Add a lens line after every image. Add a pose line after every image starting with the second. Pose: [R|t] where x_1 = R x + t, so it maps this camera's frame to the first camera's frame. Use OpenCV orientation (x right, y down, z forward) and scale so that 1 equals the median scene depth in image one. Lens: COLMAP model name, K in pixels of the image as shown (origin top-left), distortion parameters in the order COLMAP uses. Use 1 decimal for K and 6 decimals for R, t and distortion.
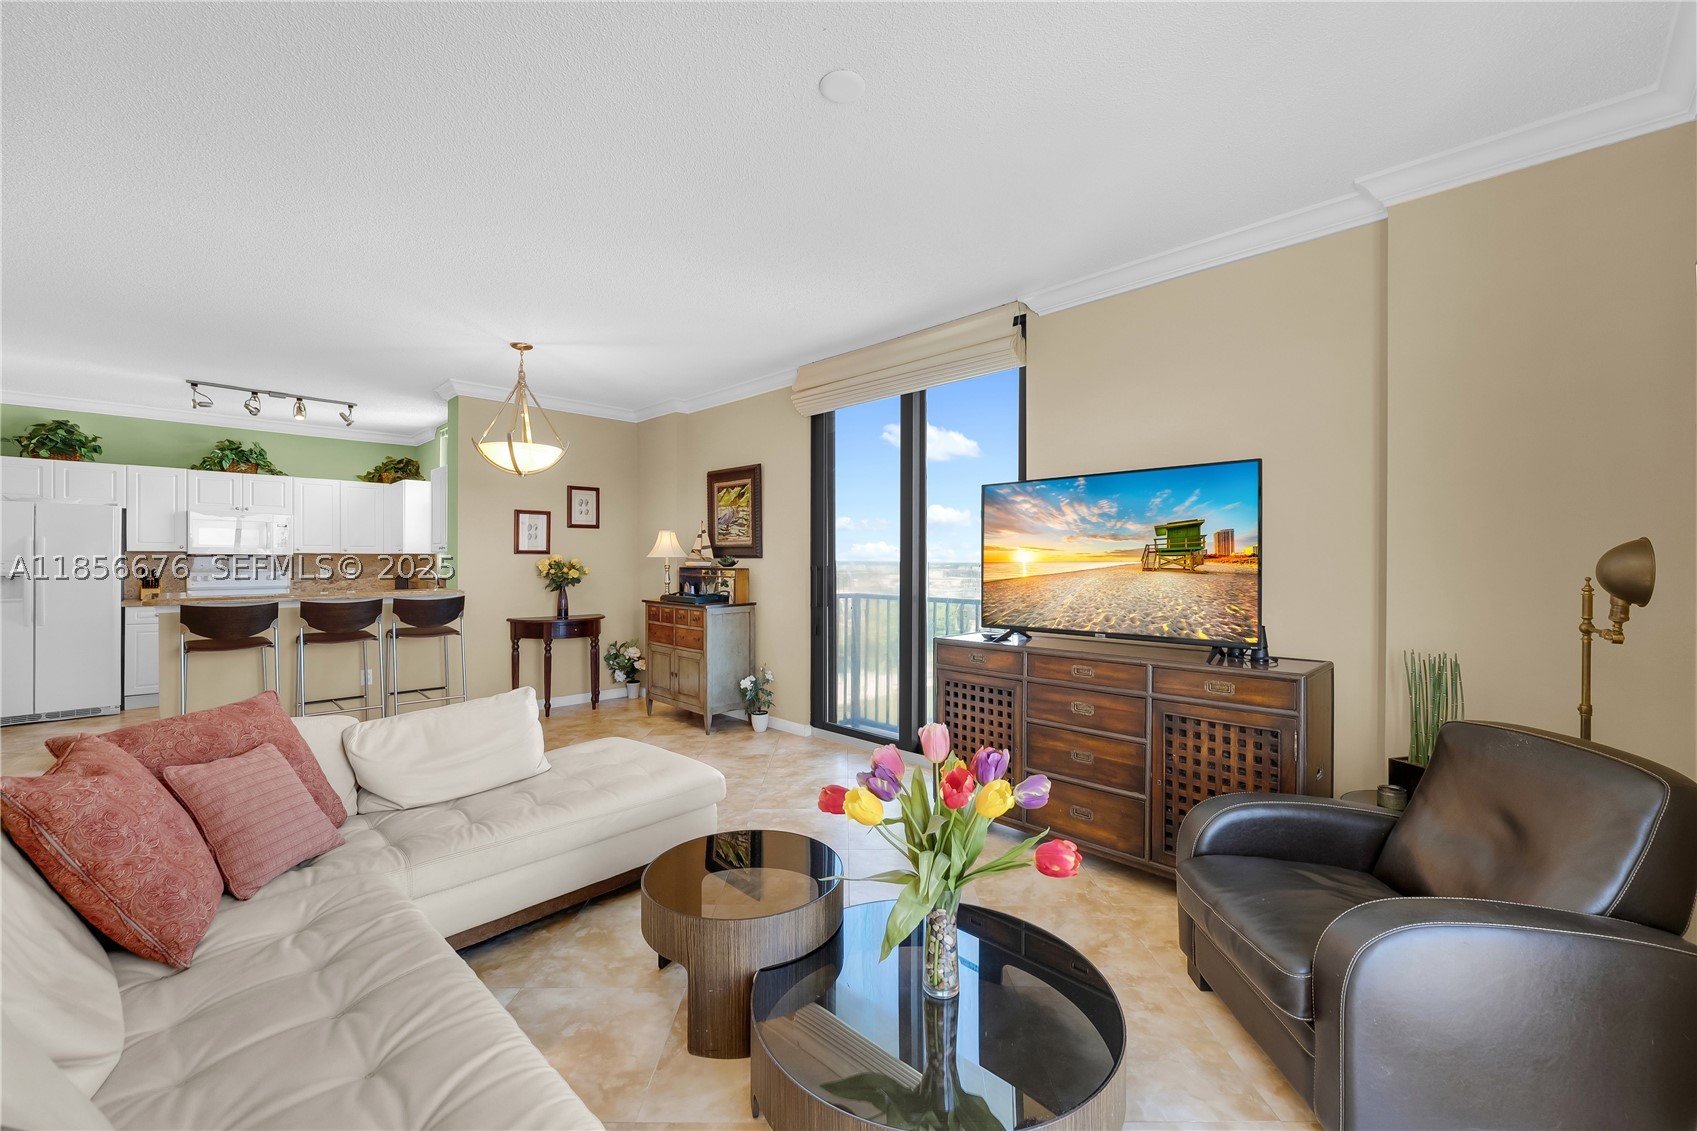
lens RADIAL K [[681.5, 0, 854.7], [0, 681.5, 563.7], [0, 0, 1]] dist [0.000196, -0.000329]
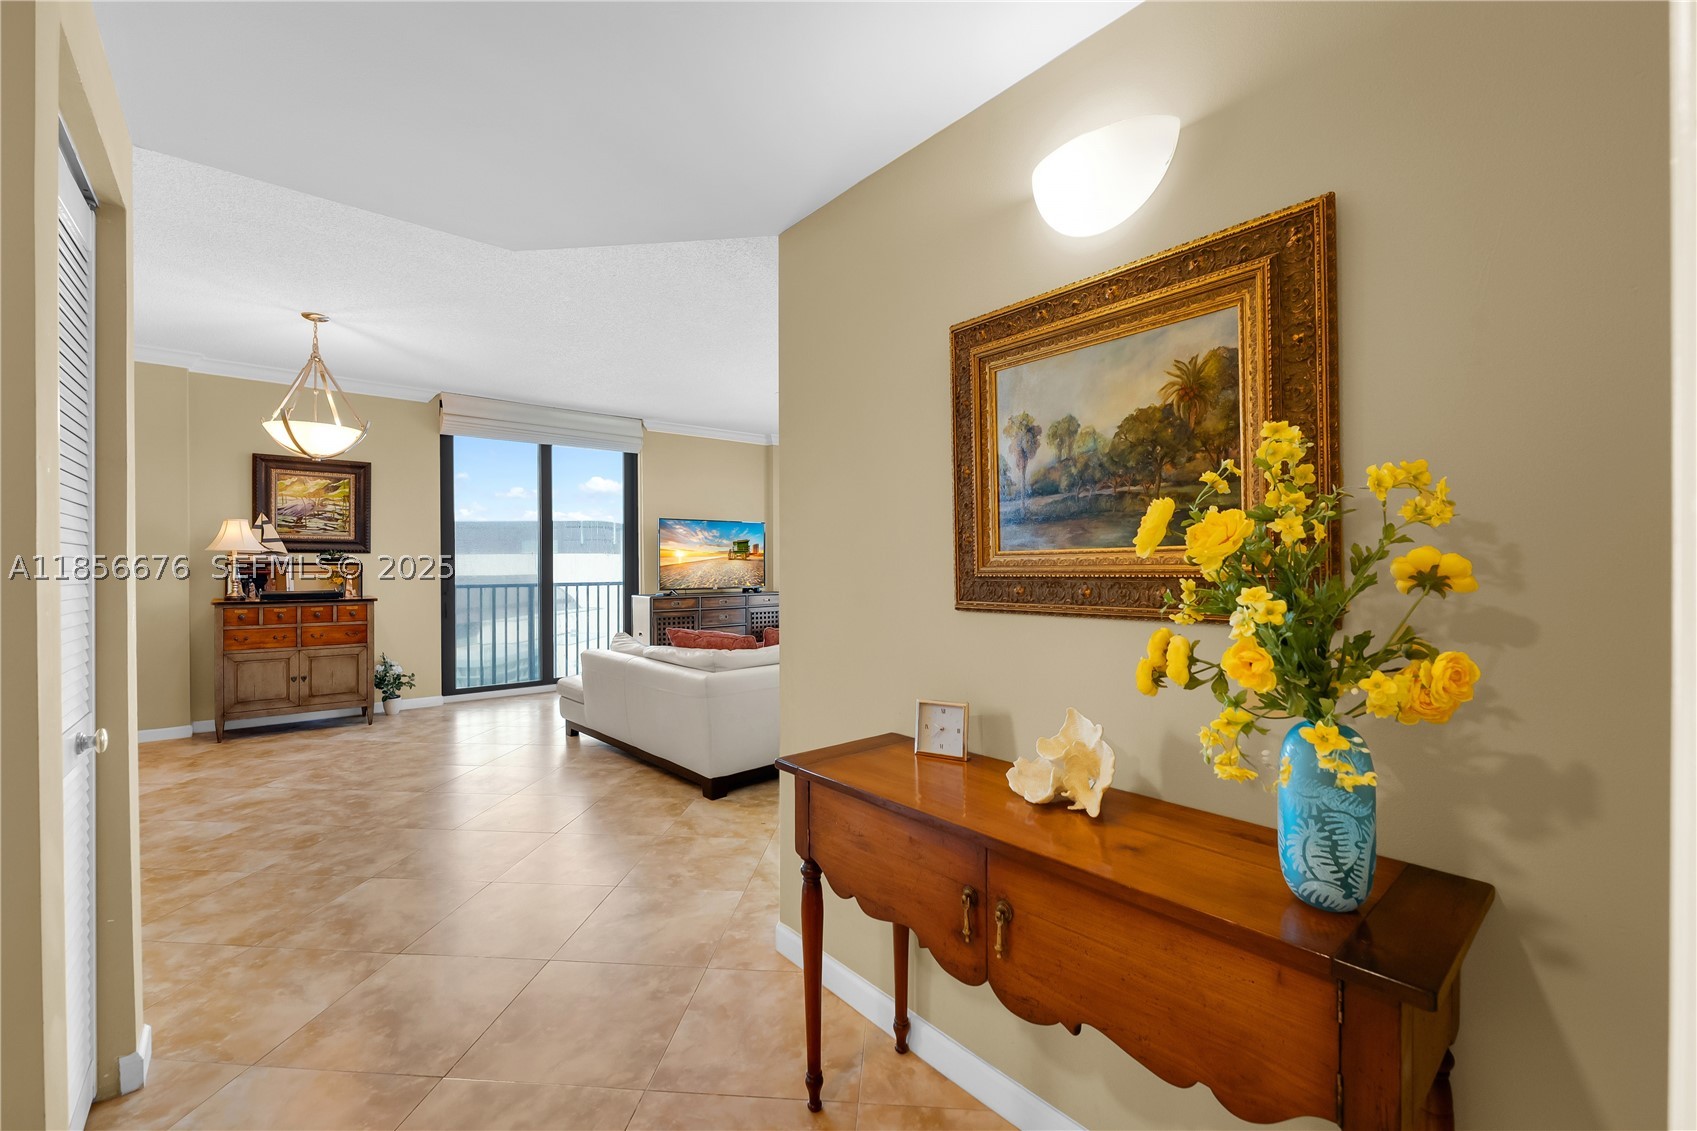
lens RADIAL K [[688.9, 0, 833.0], [0, 688.9, 564.0], [0, 0, 1]] dist [-0.001182, 0.001009]
pose [[0.103289, -0.003712, 0.994644, -1.076924], [0.010308, 0.999943, 0.002661, 0.012526], [-0.994598, 0.009978, 0.103322, 0.183632]]
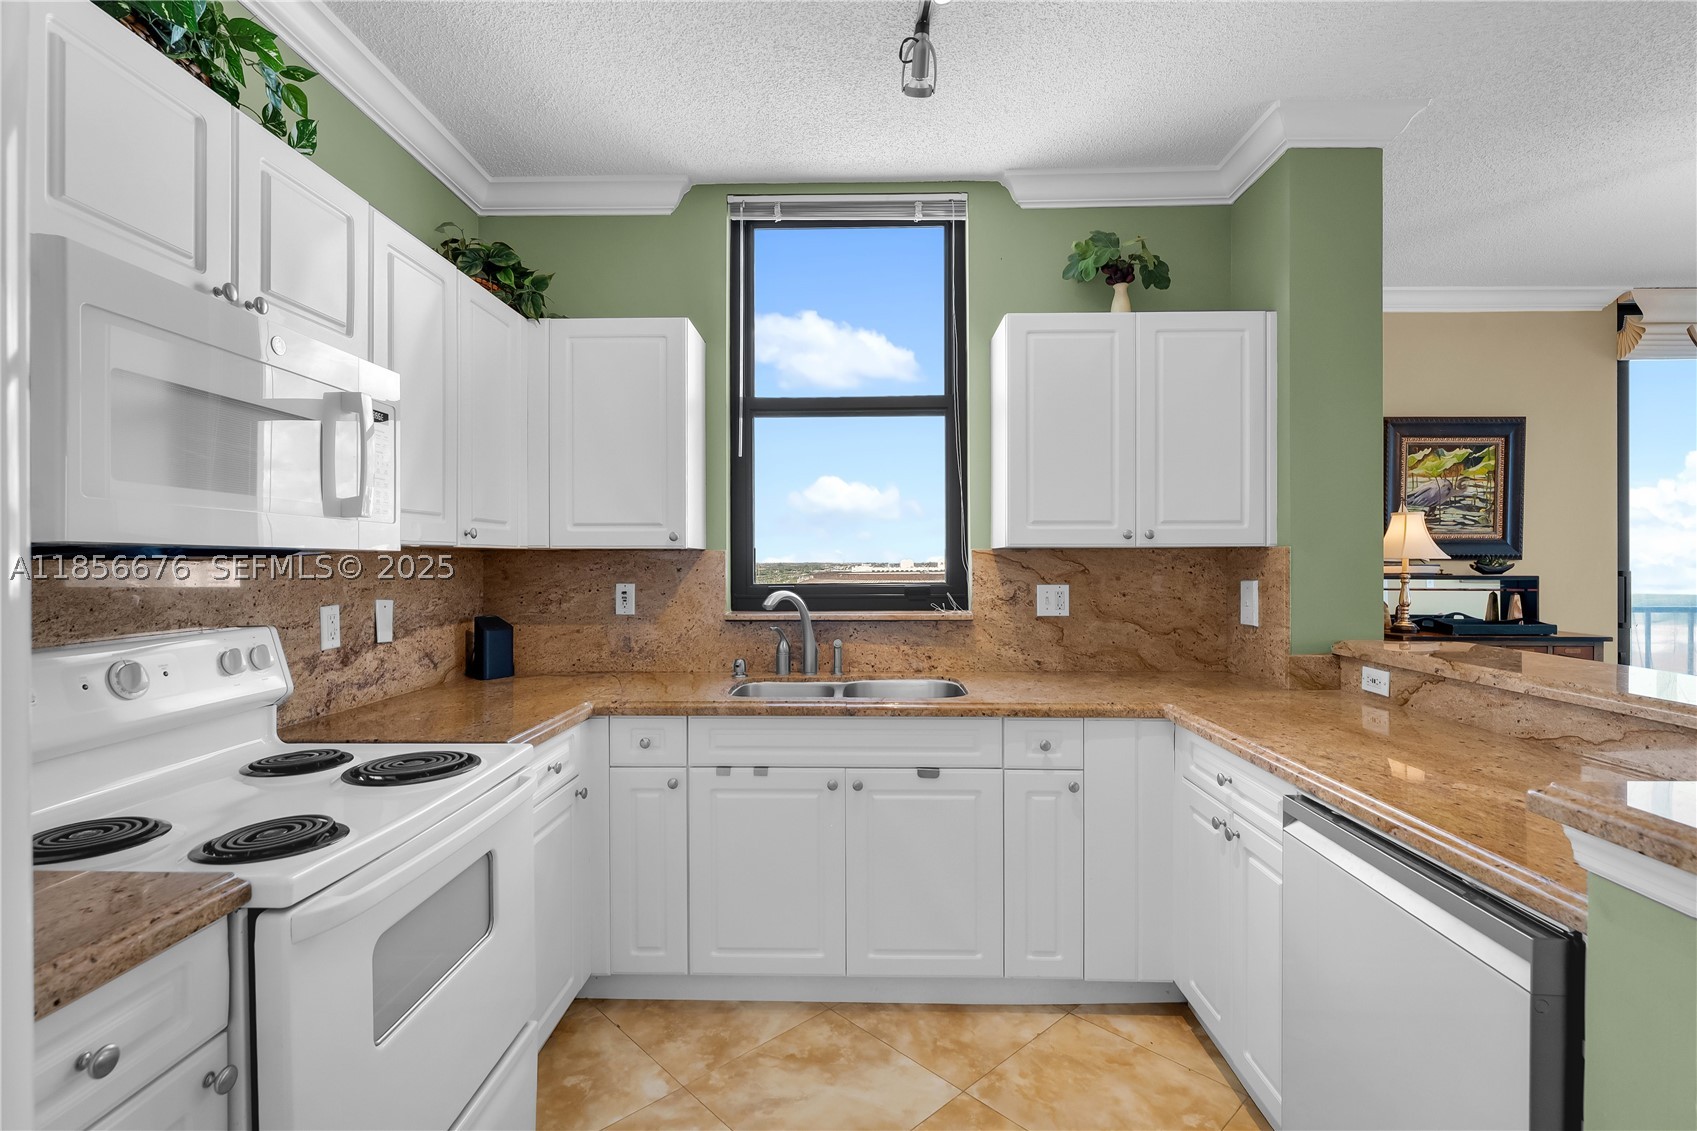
lens RADIAL K [[787.1, 0, 850.2], [0, 787.1, 563.5], [0, 0, 1]] dist [-0.000691, 0.000359]
pose [[0.723404, -0.006996, 0.690389, -1.098517], [0.006864, 0.999972, 0.002941, -0.011173], [-0.690391, 0.002612, 0.723432, 0.871183]]
